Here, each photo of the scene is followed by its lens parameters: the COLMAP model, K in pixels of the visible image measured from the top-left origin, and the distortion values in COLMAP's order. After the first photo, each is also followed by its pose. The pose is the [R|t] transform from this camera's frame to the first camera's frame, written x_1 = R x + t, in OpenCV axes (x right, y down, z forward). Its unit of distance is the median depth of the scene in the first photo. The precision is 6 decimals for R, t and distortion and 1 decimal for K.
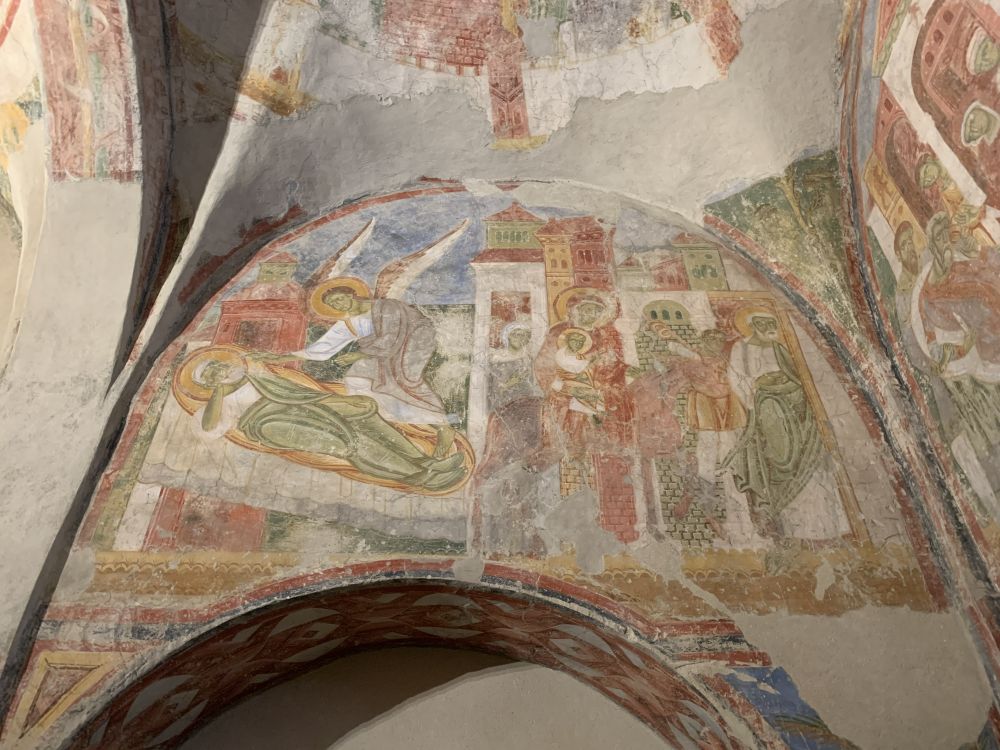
lens RADIAL K [[751.2, 0, 500.0], [0, 751.2, 375.0], [0, 0, 1]] dist [0.084699, -0.097016]
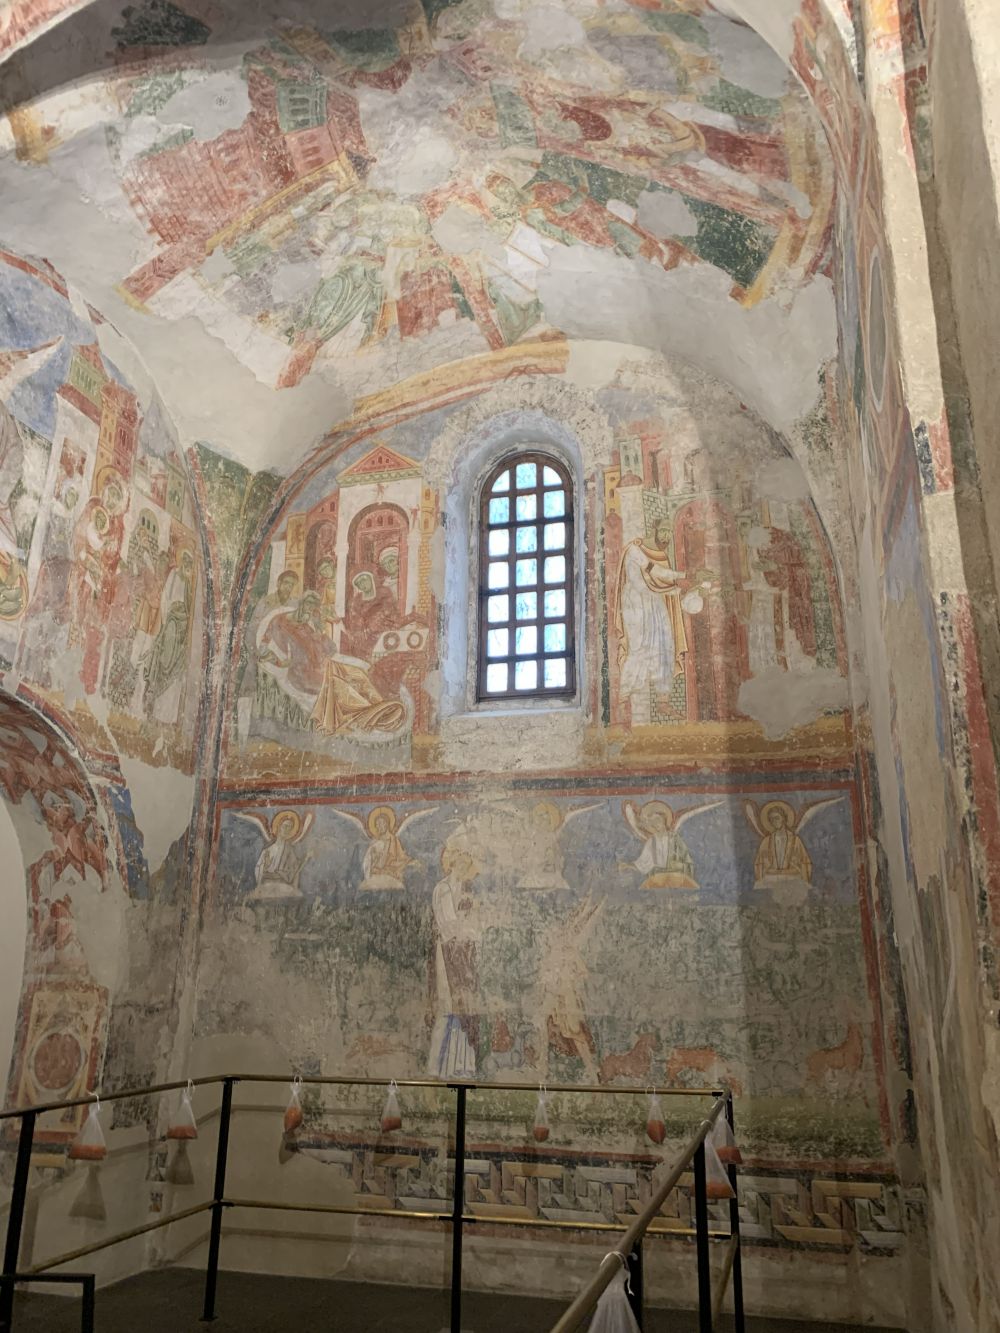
lens RADIAL K [[1032.7, 0, 500.0], [0, 1032.7, 666.5], [0, 0, 1]] dist [0.032183, -0.035352]
pose [[0.277257, 0.288438, 0.916478, -1.306453], [-0.630056, 0.774724, -0.053217, -0.194984], [-0.725367, -0.562678, 0.396530, -0.324696]]
